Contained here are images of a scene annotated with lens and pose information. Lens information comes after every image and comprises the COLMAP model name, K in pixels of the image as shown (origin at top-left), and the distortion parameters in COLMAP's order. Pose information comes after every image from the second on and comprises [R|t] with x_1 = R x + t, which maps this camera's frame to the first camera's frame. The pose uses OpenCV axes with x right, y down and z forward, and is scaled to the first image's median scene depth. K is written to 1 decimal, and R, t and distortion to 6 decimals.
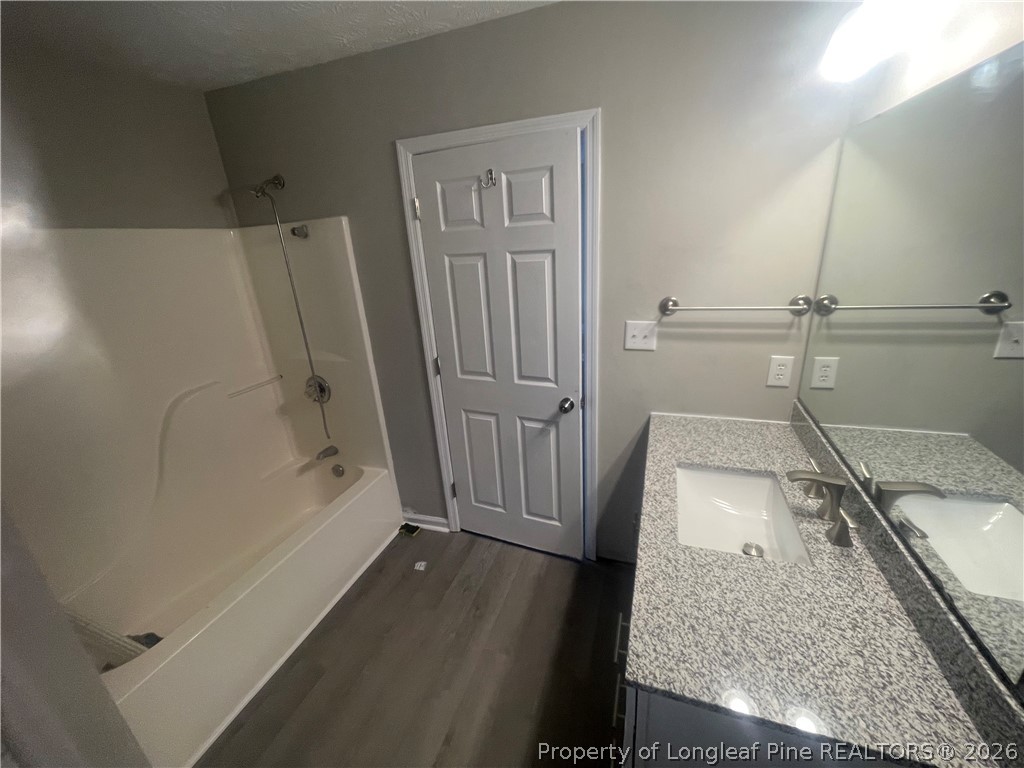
lens RADIAL K [[412.7, 0, 508.8], [0, 412.7, 383.9], [0, 0, 1]] dist [-0.000258, -0.000024]
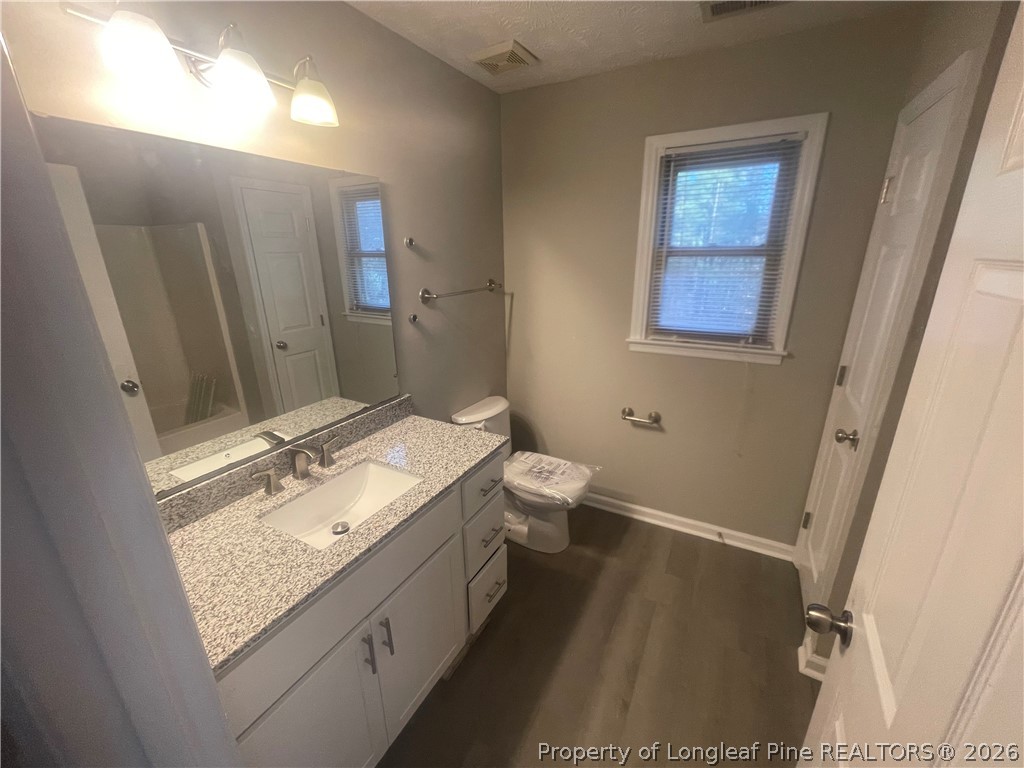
lens RADIAL K [[412.7, 0, 512.2], [0, 412.7, 382.4], [0, 0, 1]] dist [-0.000258, -0.000024]
pose [[-0.982615, 0.028316, 0.183480, -0.092393], [0.134152, 0.791478, 0.596294, -0.522980], [-0.128336, 0.610541, -0.781517, 1.555982]]
